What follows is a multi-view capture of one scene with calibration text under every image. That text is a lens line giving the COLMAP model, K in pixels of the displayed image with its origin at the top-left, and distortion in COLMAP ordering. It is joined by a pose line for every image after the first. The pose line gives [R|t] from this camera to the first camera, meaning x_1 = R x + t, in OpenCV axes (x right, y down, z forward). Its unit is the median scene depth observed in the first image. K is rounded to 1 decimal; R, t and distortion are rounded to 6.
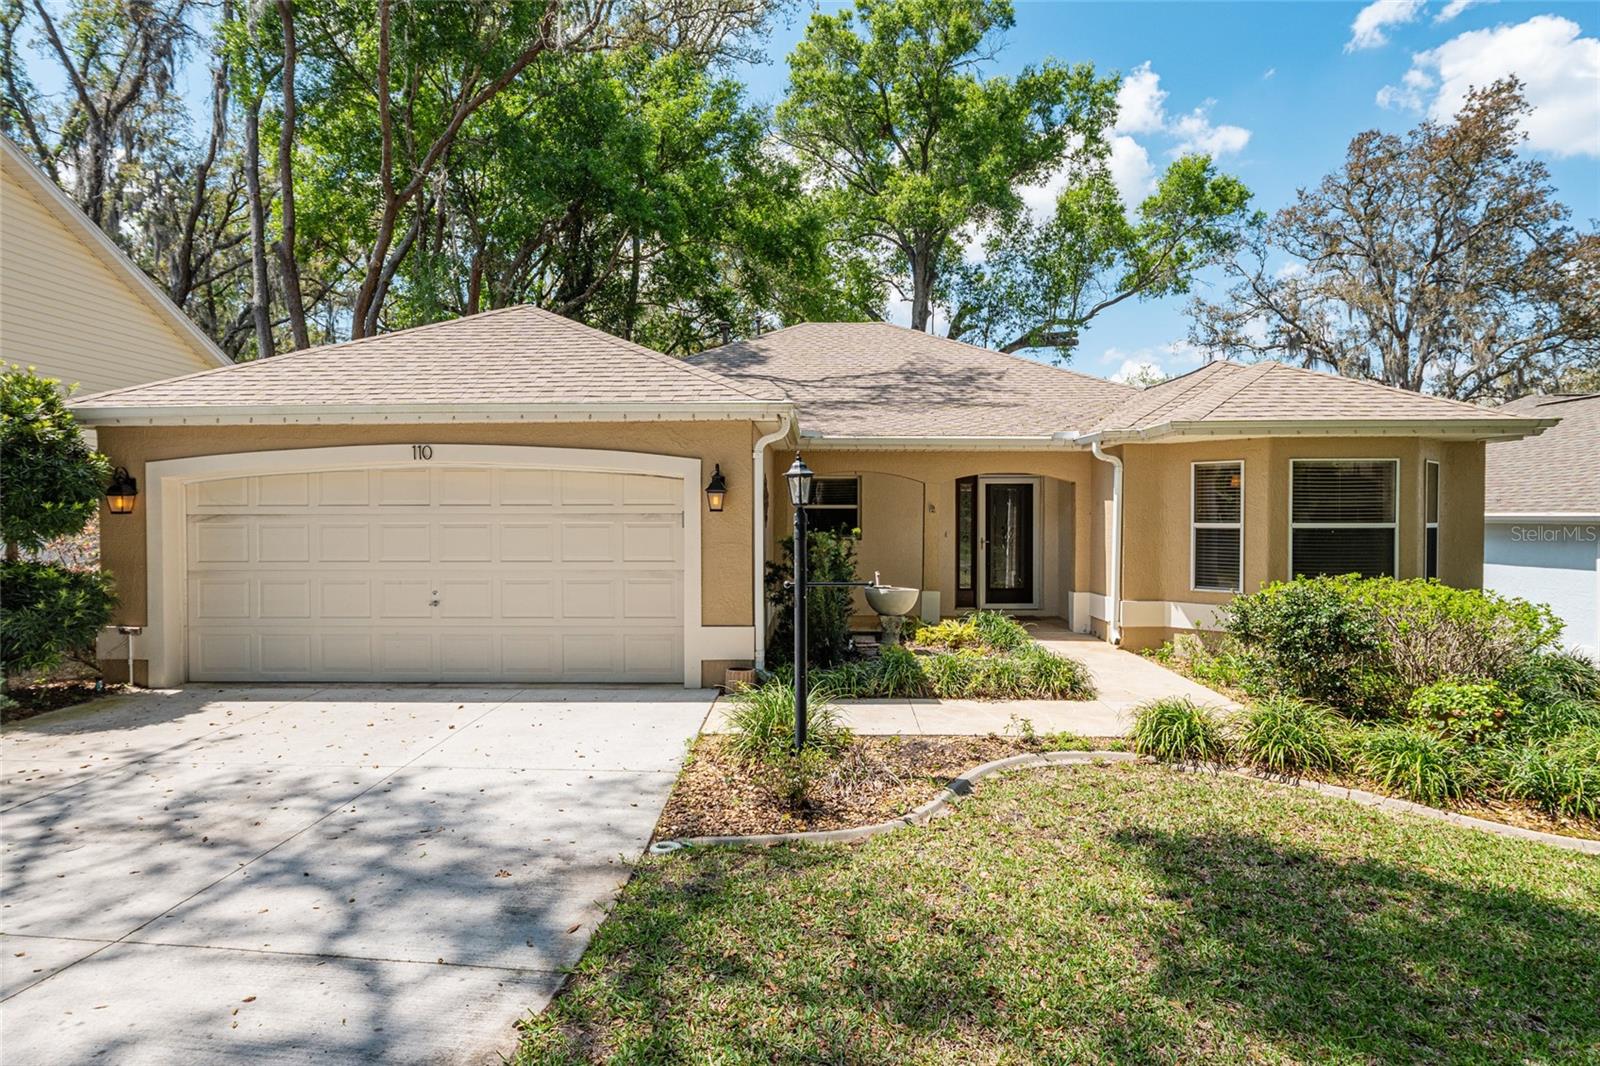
lens RADIAL K [[892.9, 0, 800.0], [0, 892.9, 533.0], [0, 0, 1]] dist [0.000968, 0.000407]
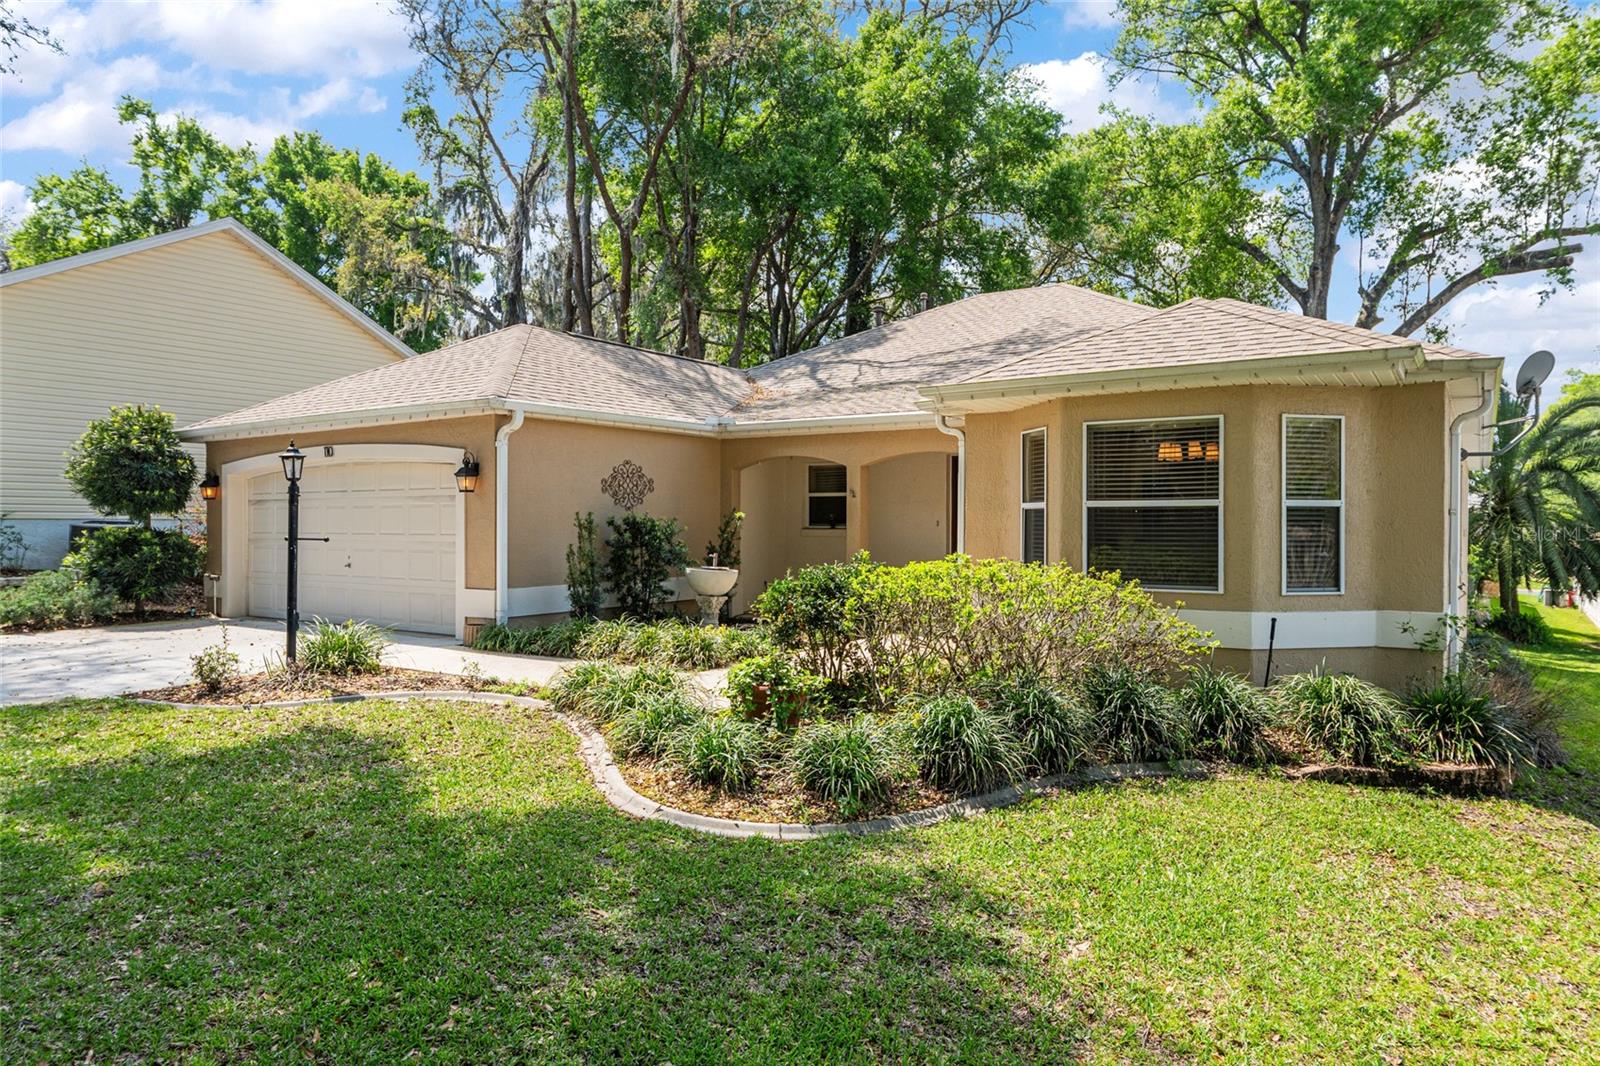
lens RADIAL K [[1016.7, 0, 800.0], [0, 1016.7, 533.0], [0, 0, 1]] dist [0.000817, 0.000269]
pose [[0.843906, 0.007738, -0.536436, 0.945672], [-0.012570, 0.999907, -0.005350, 0.030175], [0.536344, 0.011258, 0.843924, 0.091165]]
